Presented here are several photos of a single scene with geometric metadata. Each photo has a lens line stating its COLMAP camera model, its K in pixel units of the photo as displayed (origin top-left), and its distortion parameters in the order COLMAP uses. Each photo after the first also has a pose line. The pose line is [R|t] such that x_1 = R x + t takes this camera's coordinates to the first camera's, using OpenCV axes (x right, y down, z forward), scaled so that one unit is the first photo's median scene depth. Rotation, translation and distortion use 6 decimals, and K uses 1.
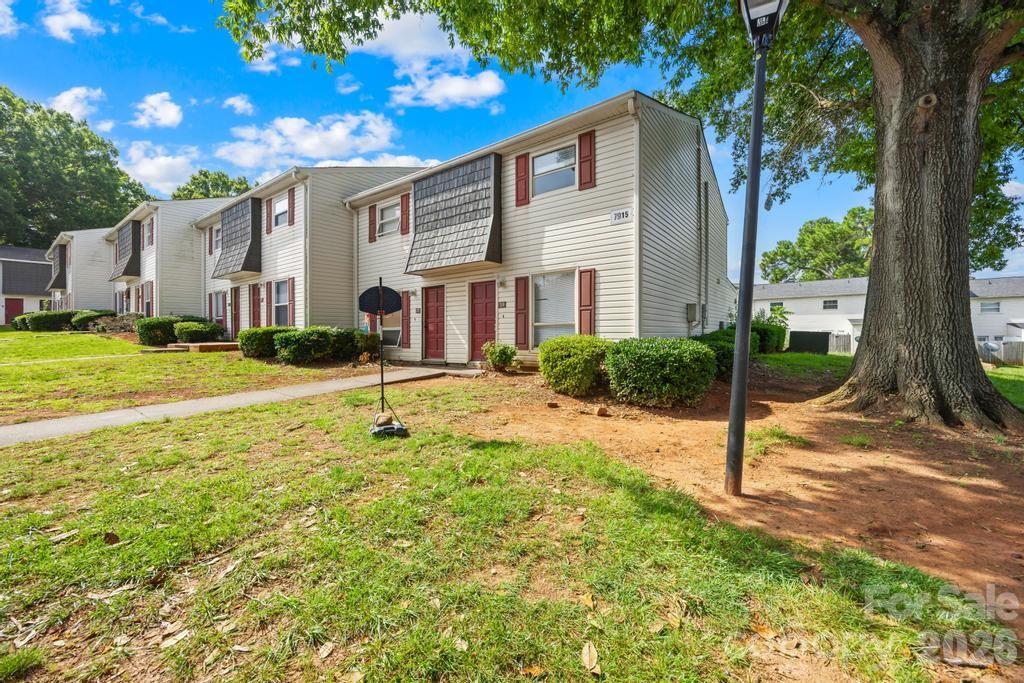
lens RADIAL K [[394.5, 0, 513.8], [0, 394.5, 336.0], [0, 0, 1]] dist [-0.001252, -0.000170]
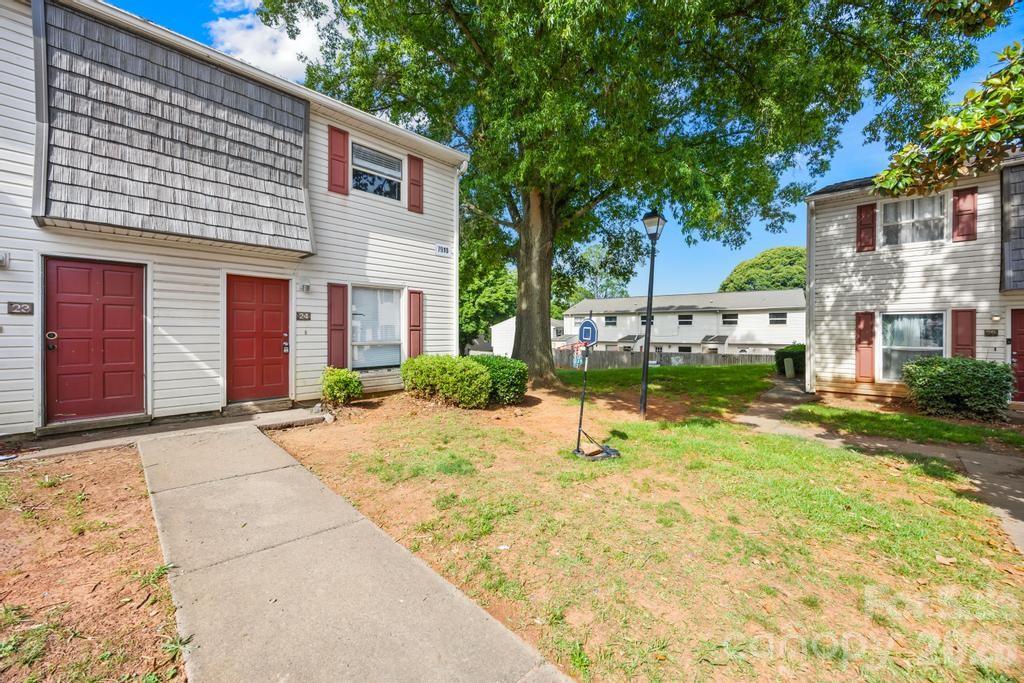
lens RADIAL K [[394.5, 0, 513.3], [0, 394.5, 339.6], [0, 0, 1]] dist [-0.001252, -0.000170]
pose [[0.128664, -0.008502, 0.991652, -0.750145], [-0.000662, 0.999962, 0.008659, -0.046852], [-0.991688, -0.001771, 0.128653, 0.573235]]
